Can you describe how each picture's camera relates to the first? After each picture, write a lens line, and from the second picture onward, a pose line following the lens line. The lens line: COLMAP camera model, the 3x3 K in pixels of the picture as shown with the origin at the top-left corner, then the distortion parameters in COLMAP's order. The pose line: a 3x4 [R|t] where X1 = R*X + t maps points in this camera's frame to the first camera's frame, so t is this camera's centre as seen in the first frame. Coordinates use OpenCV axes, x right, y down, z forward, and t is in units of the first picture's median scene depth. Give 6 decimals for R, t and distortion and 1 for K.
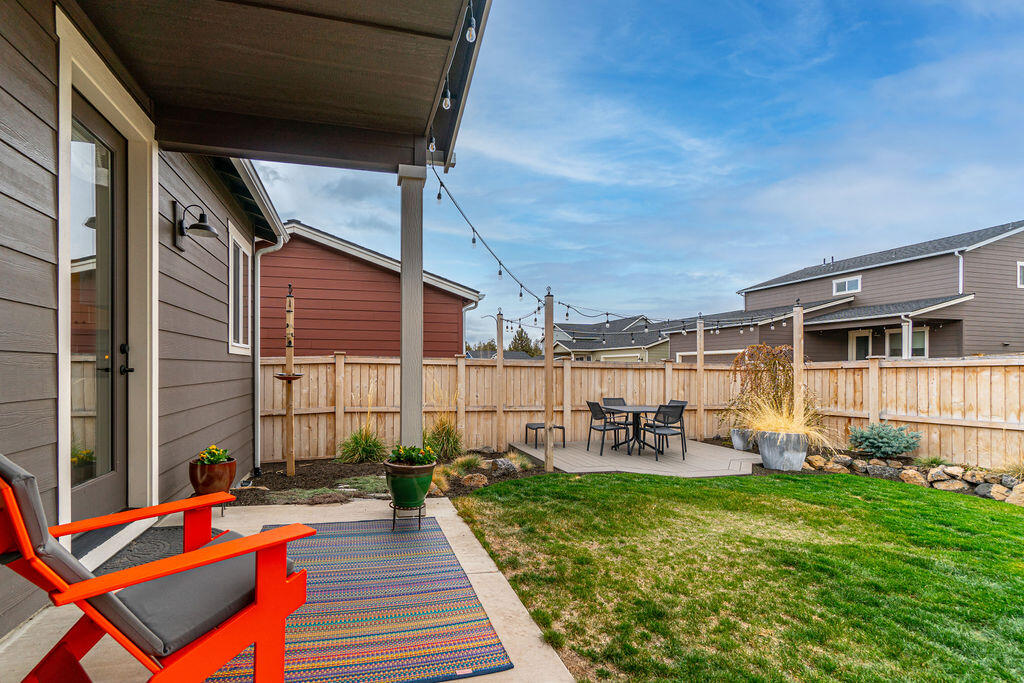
lens RADIAL K [[444.0, 0, 486.0], [0, 444.0, 370.9], [0, 0, 1]] dist [0.000977, -0.000394]
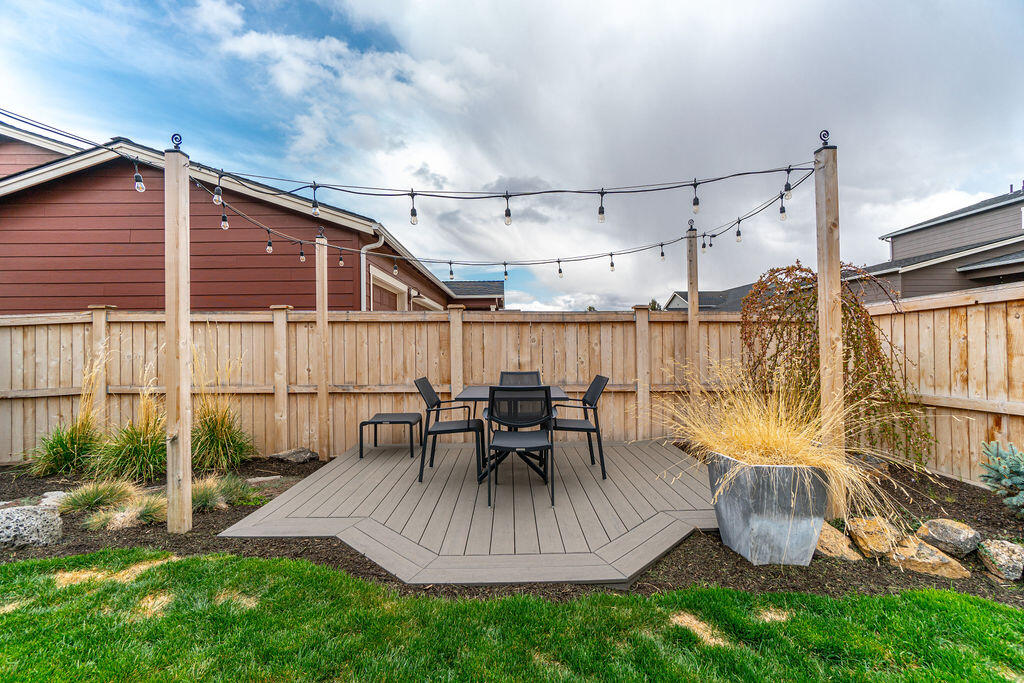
lens RADIAL K [[444.0, 0, 514.6], [0, 444.0, 342.3], [0, 0, 1]] dist [0.000977, -0.000394]
pose [[0.978764, -0.016934, -0.204288, 0.423734], [0.015515, 0.999843, -0.008548, 0.028437], [0.204401, 0.005197, 0.978874, 0.452372]]
